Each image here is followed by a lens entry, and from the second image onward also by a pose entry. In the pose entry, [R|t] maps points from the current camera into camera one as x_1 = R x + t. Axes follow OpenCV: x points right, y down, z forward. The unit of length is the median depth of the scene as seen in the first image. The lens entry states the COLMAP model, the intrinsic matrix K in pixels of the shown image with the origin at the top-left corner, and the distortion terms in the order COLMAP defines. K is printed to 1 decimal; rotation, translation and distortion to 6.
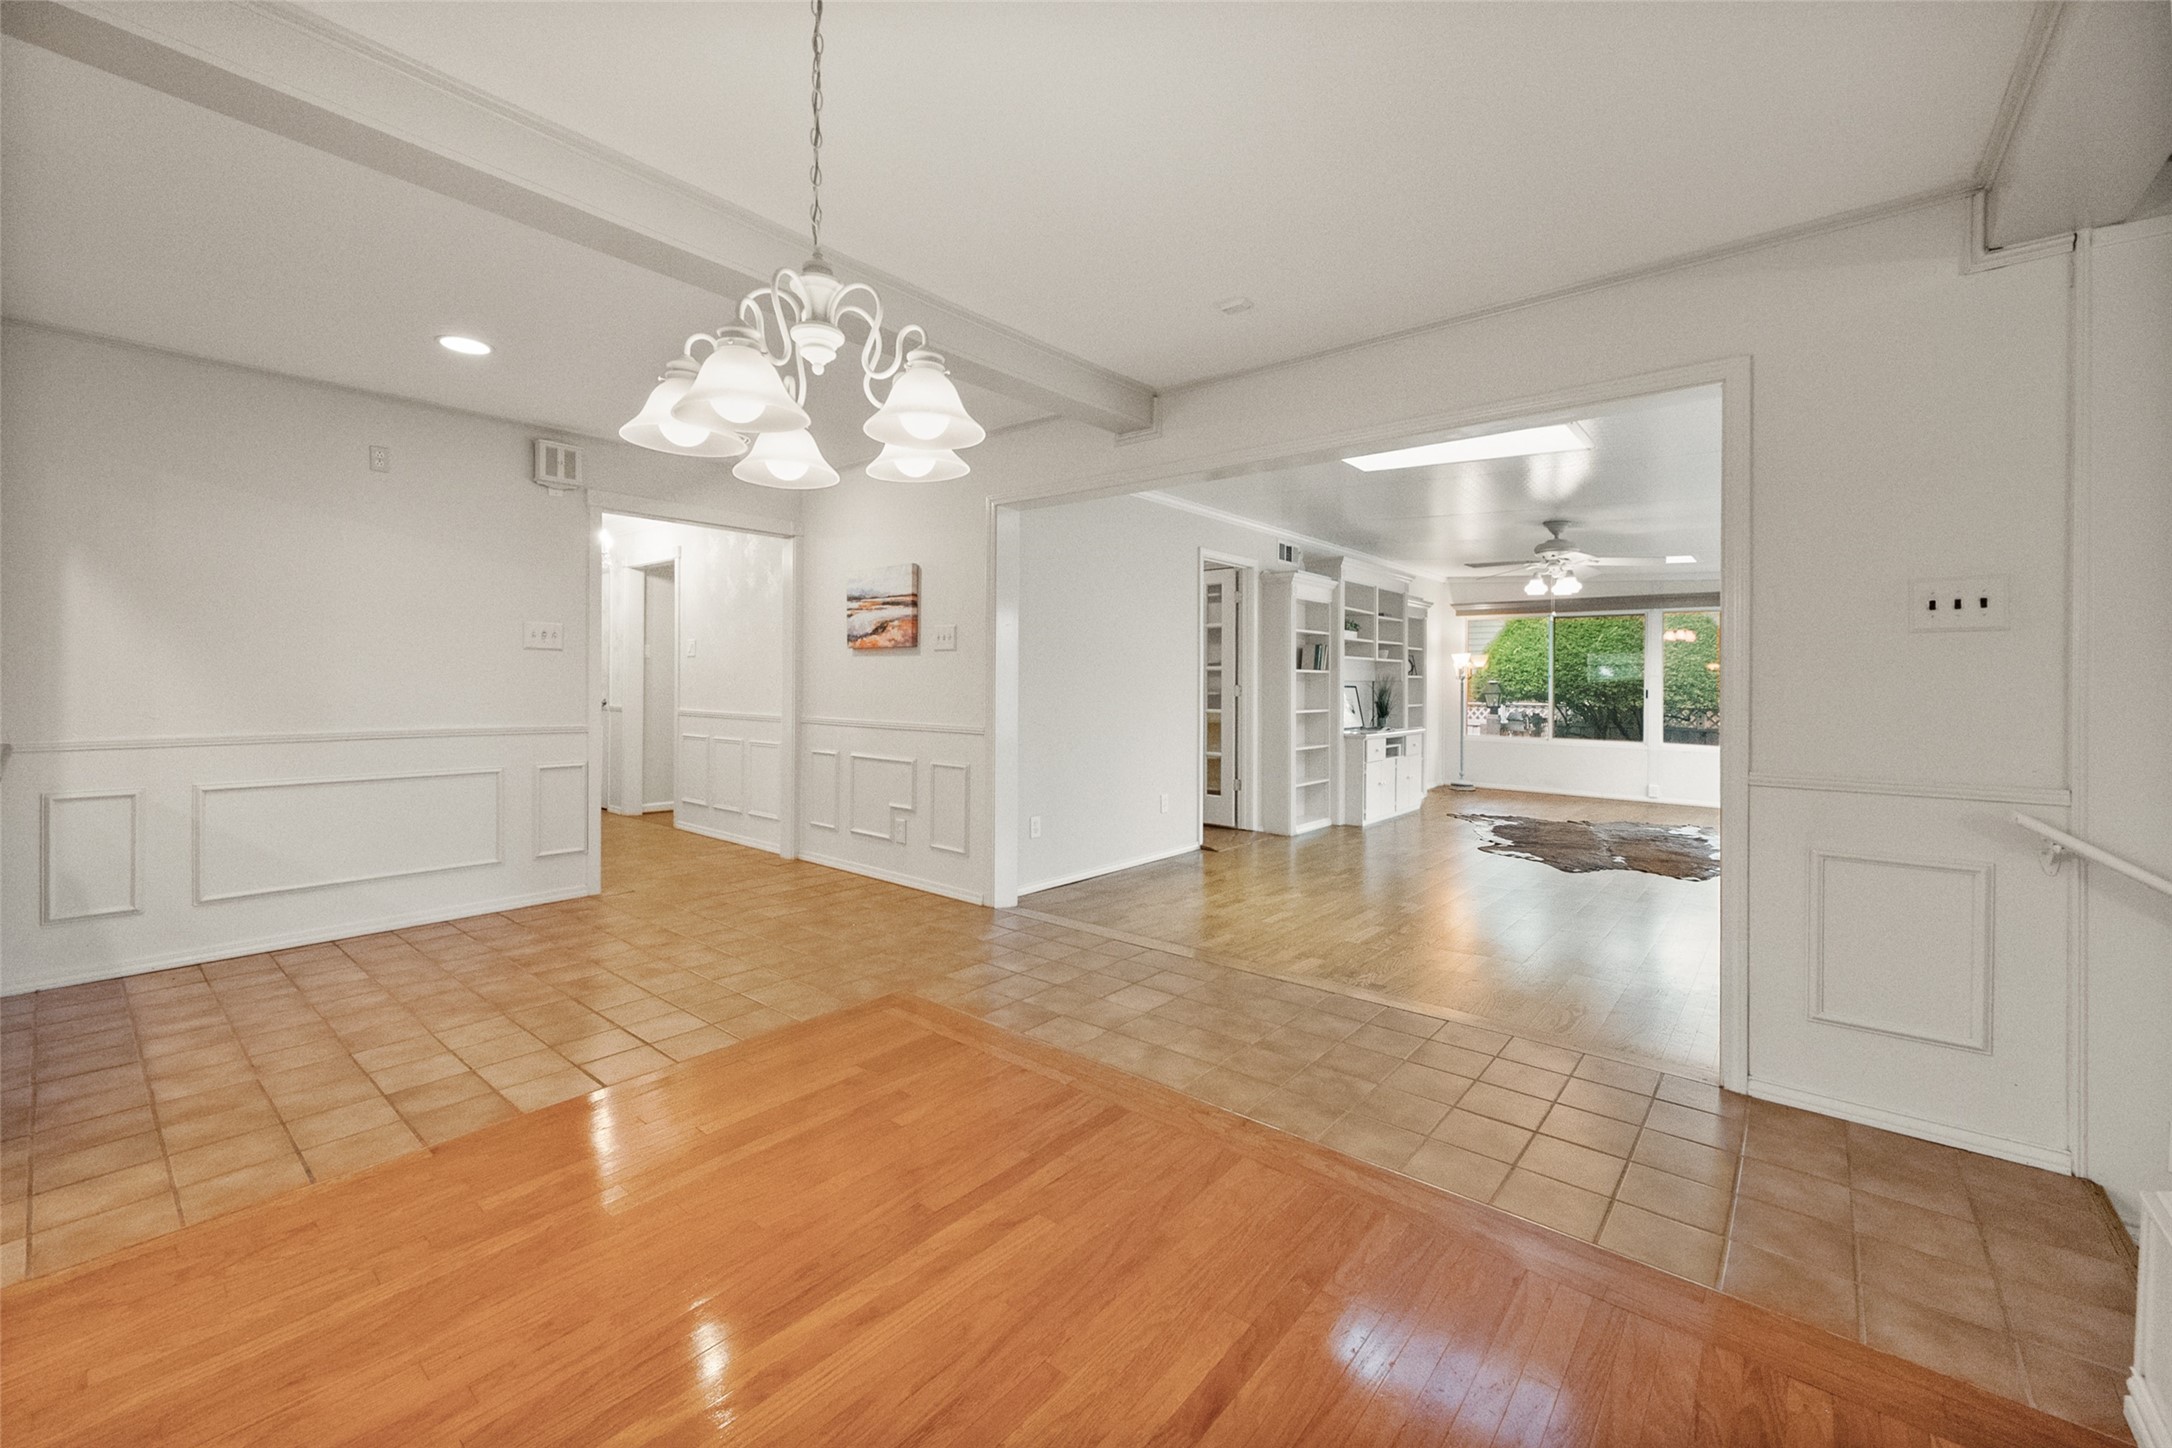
lens RADIAL K [[872.0, 0, 1090.4], [0, 872.0, 683.8], [0, 0, 1]] dist [0.000767, -0.000432]
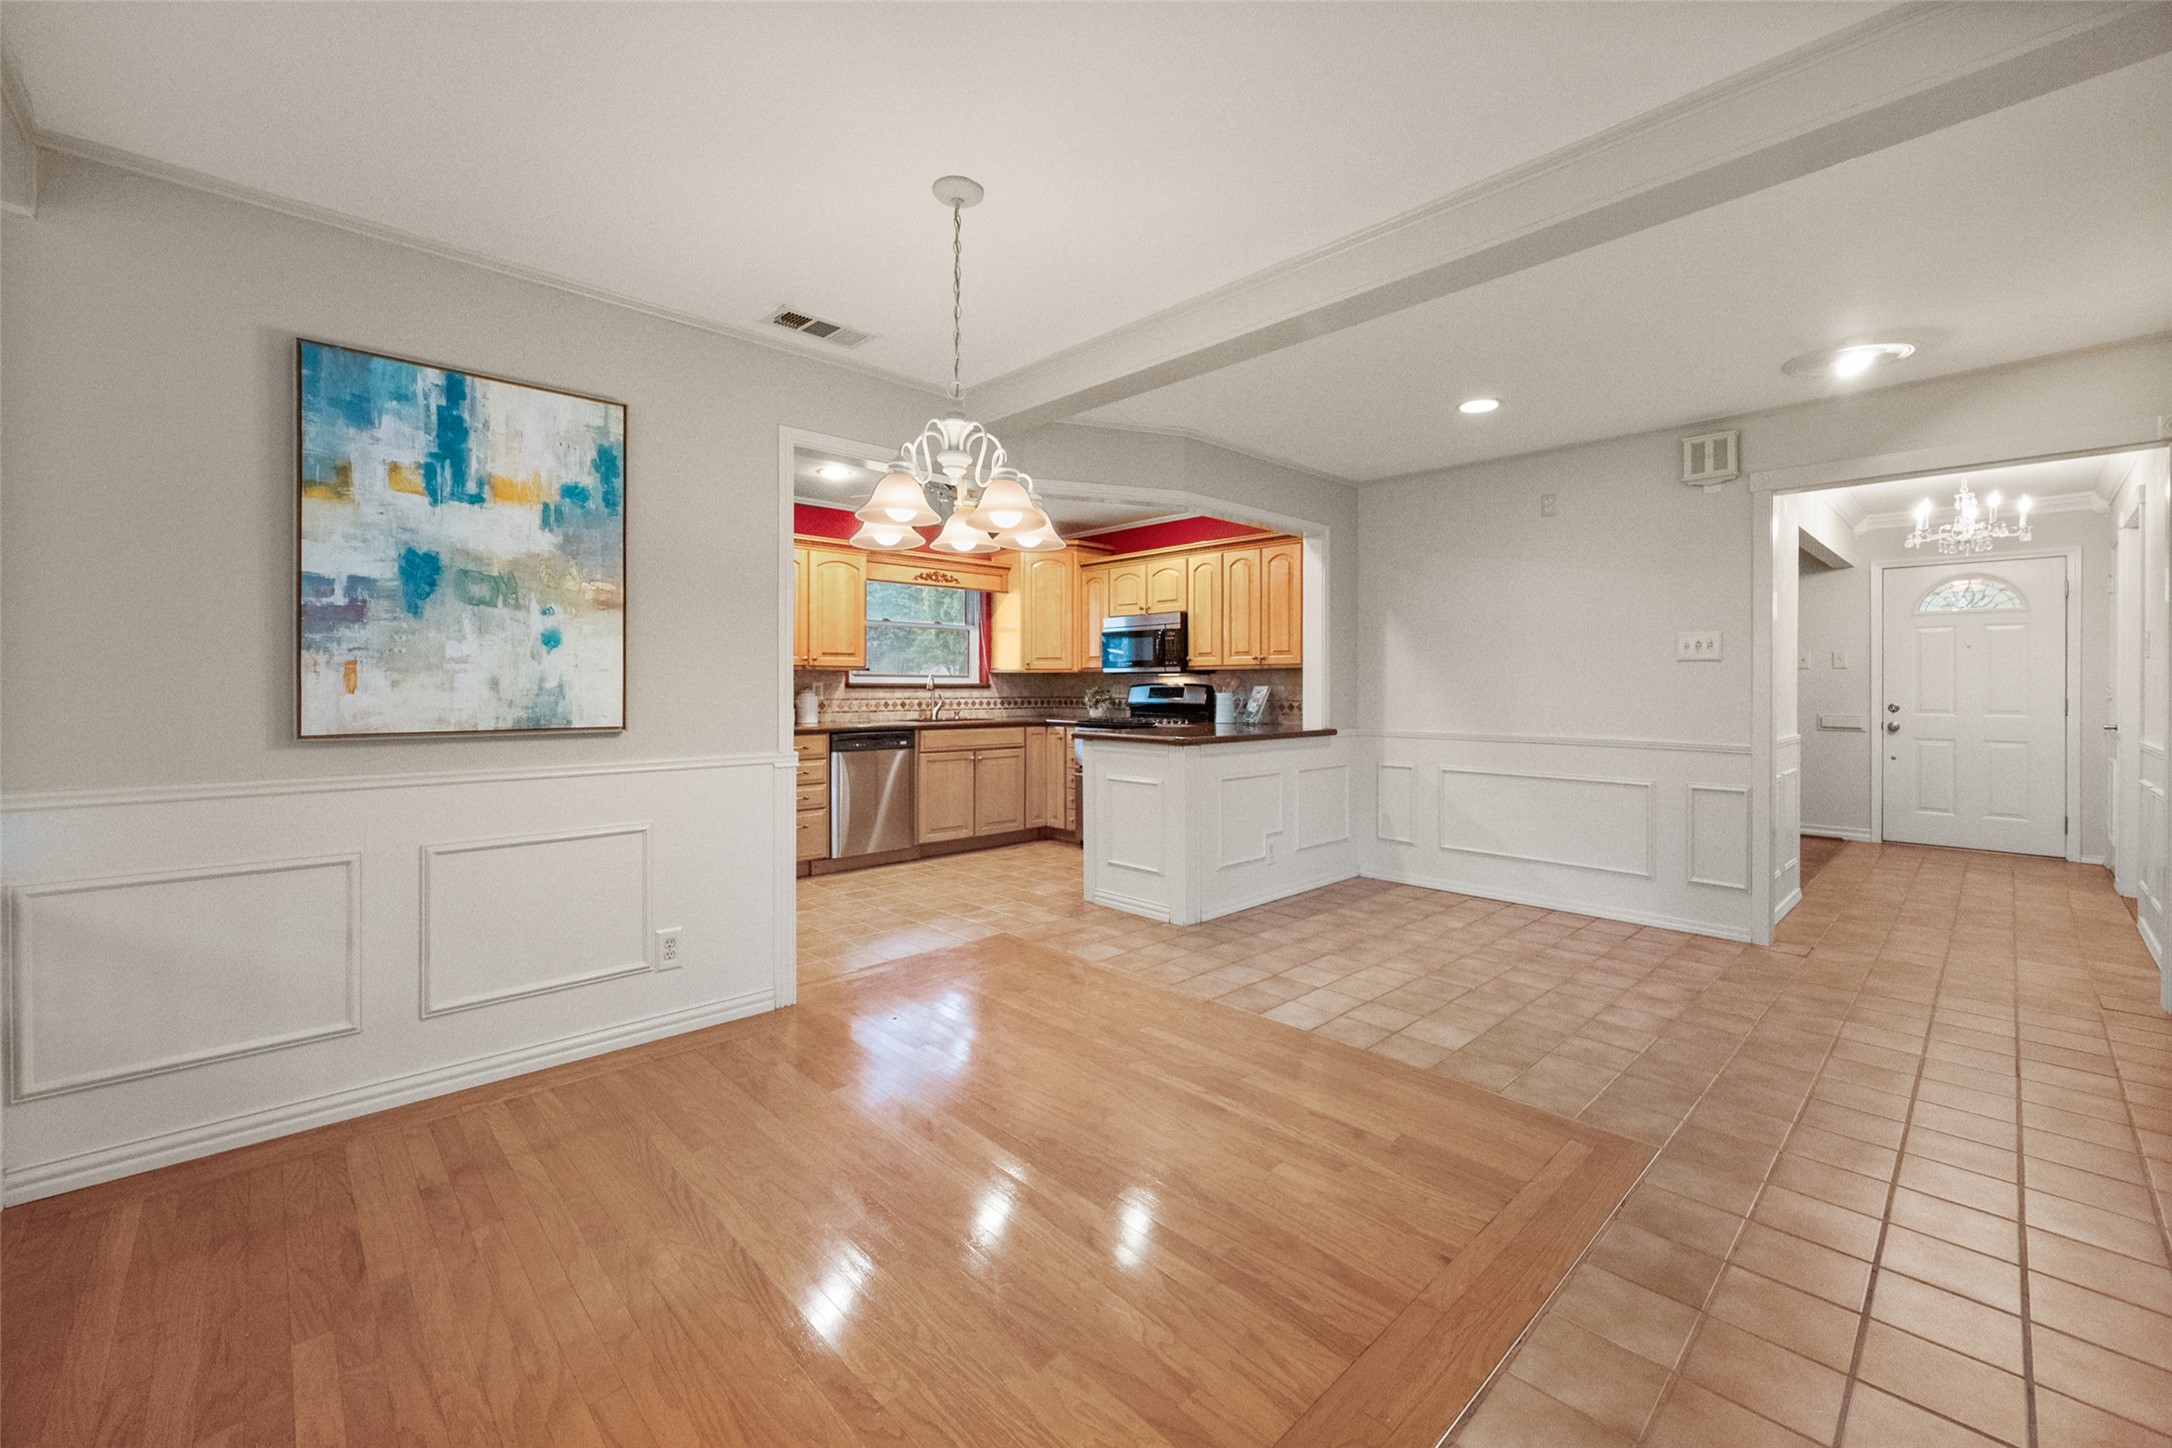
lens RADIAL K [[872.0, 0, 1089.3], [0, 872.0, 687.8], [0, 0, 1]] dist [0.000767, -0.000432]
pose [[-0.113850, -0.005315, -0.993484, 0.566355], [-0.006479, 0.999968, -0.004607, -0.003047], [0.993477, 0.005913, -0.113881, 0.700563]]
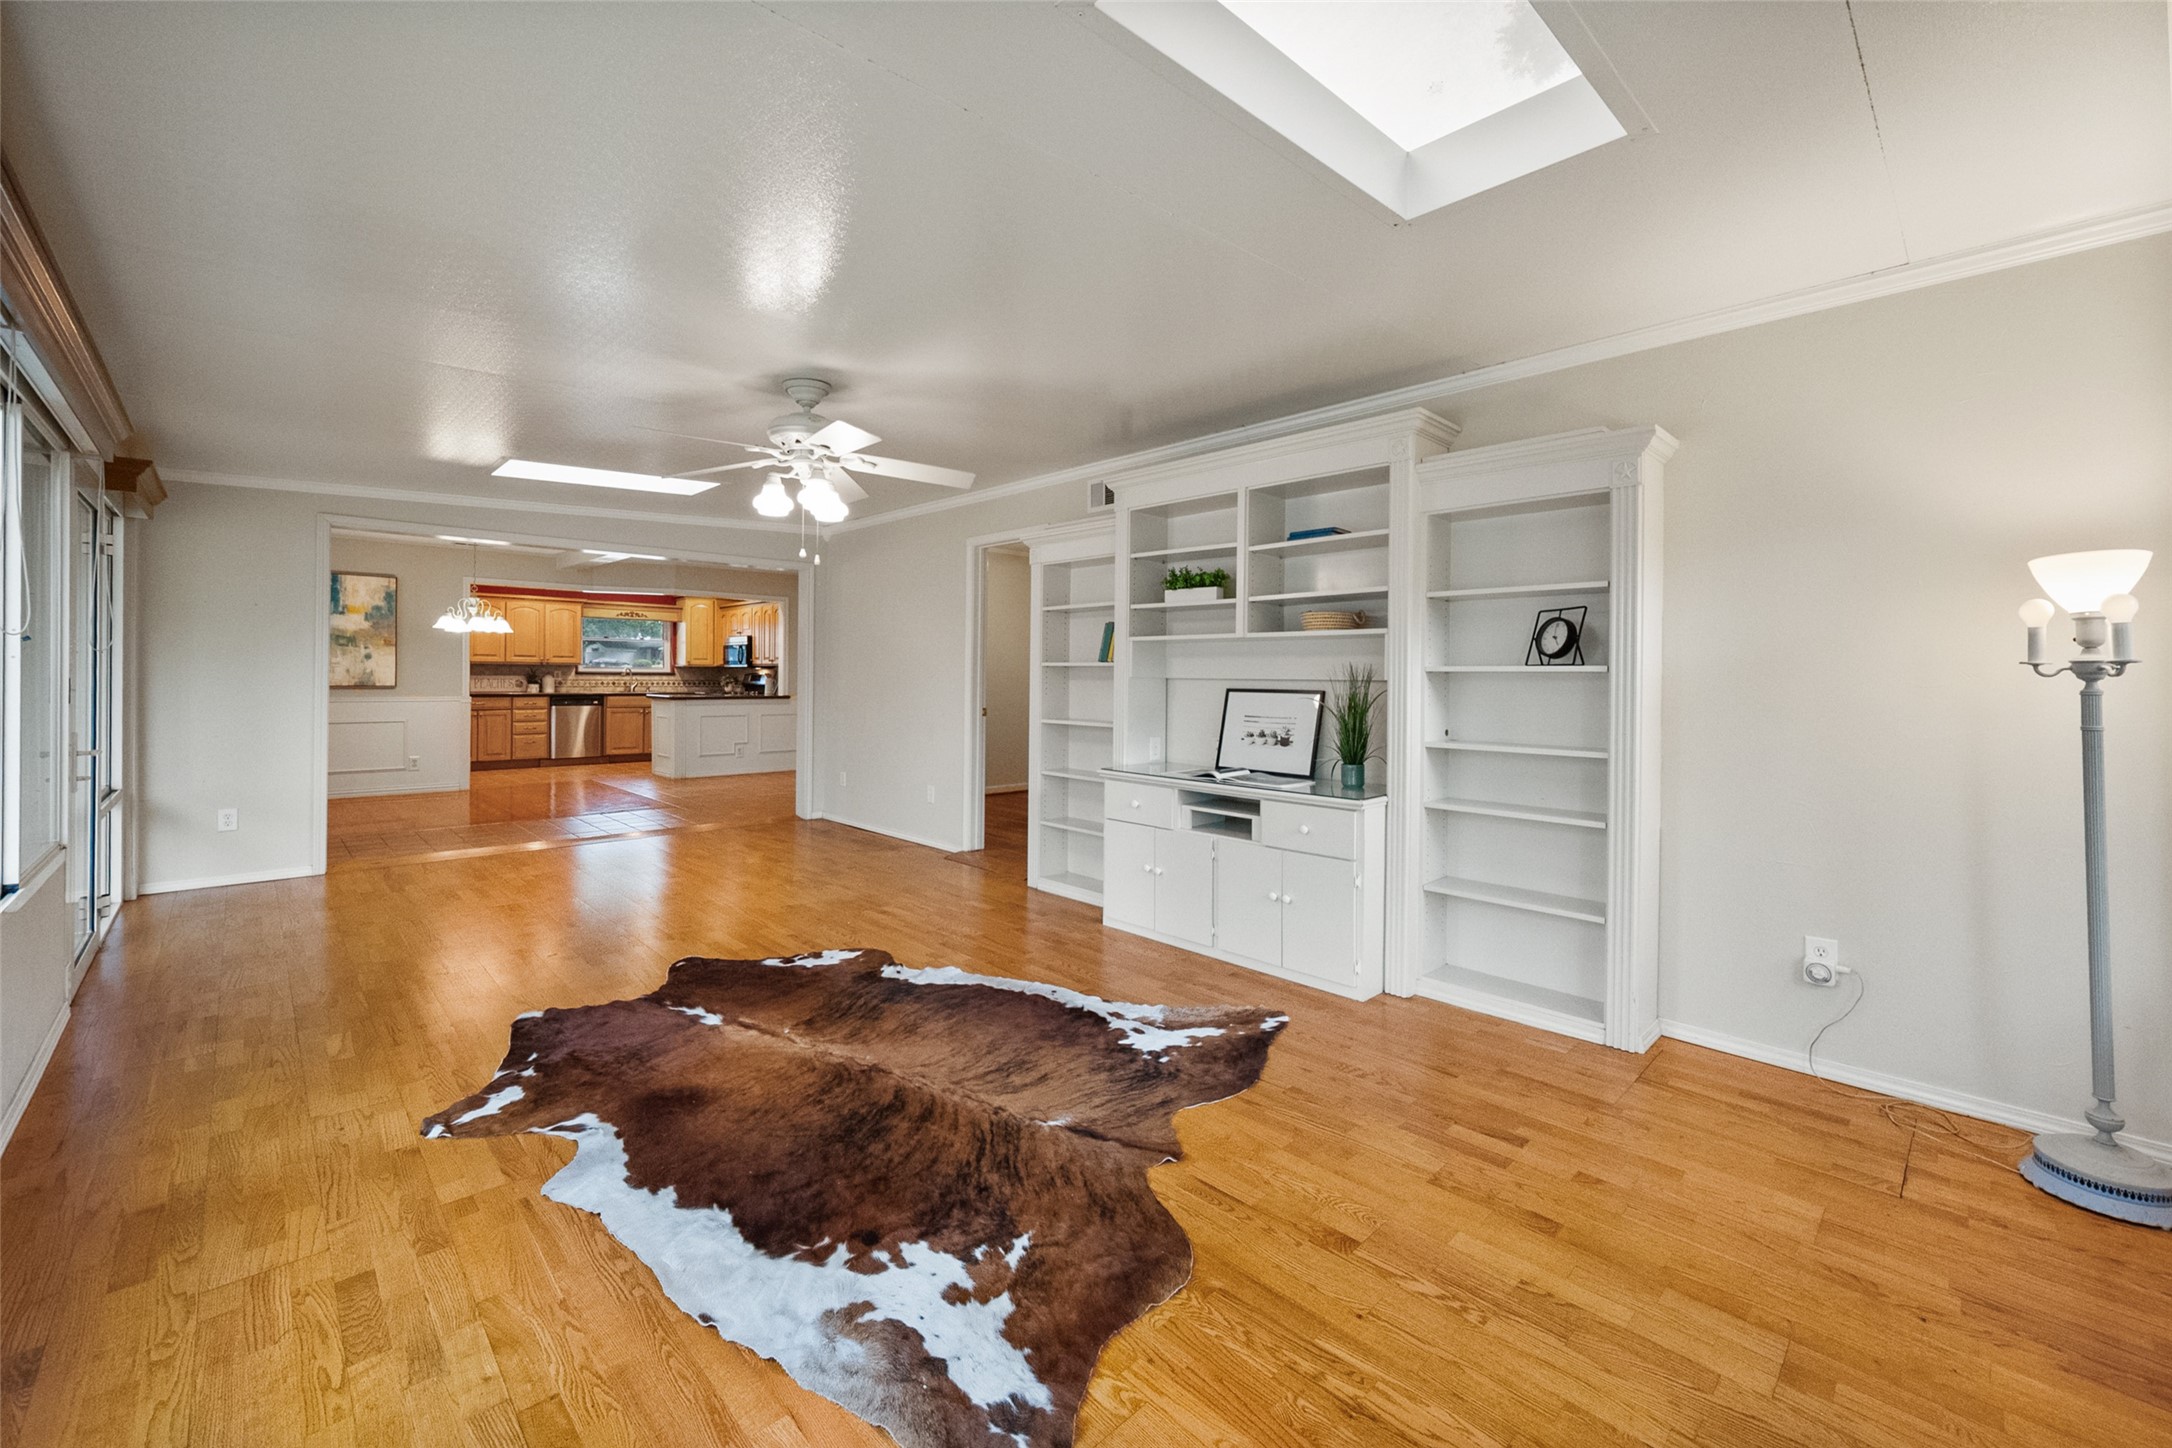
lens RADIAL K [[872.0, 0, 1089.6], [0, 872.0, 680.0], [0, 0, 1]] dist [0.000767, -0.000432]
pose [[-0.102149, -0.004260, -0.994760, 2.258187], [-0.013037, 0.999911, -0.002944, -0.000537], [0.994684, 0.012668, -0.102195, 2.609695]]
